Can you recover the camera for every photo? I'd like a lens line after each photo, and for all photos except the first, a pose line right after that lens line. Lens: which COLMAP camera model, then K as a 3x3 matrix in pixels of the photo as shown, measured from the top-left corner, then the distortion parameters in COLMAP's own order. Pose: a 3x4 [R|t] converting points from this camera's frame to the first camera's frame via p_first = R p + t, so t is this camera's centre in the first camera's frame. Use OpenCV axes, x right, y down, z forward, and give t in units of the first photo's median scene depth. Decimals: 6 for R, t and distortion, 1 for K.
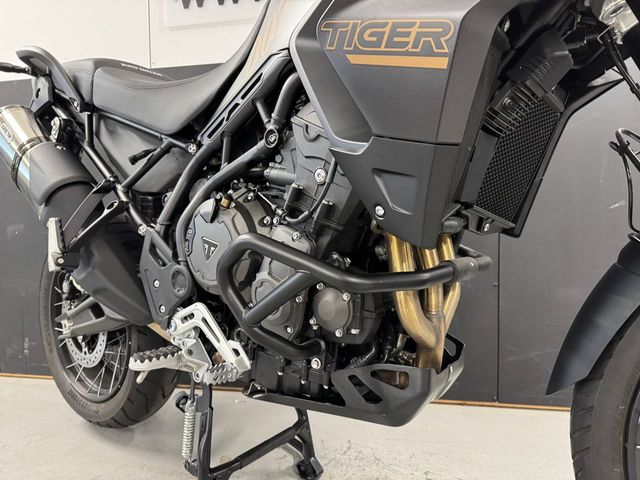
lens RADIAL K [[472.8, 0, 320.0], [0, 472.8, 240.0], [0, 0, 1]] dist [-0.024360, -0.003466]
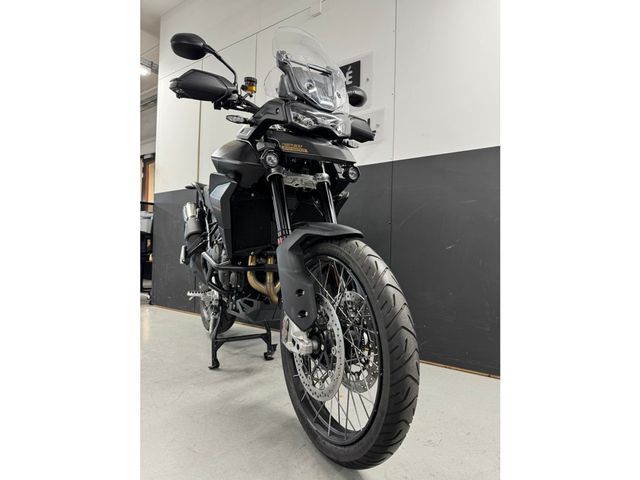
lens RADIAL K [[339.6, 0, 322.2], [0, 339.6, 231.5], [0, 0, 1]] dist [0.001270, 0.000054]
pose [[0.923296, 0.010693, -0.383940, 0.964069], [-0.051306, 0.994088, -0.095694, 0.023353], [0.380647, 0.108052, 0.918386, -0.570305]]
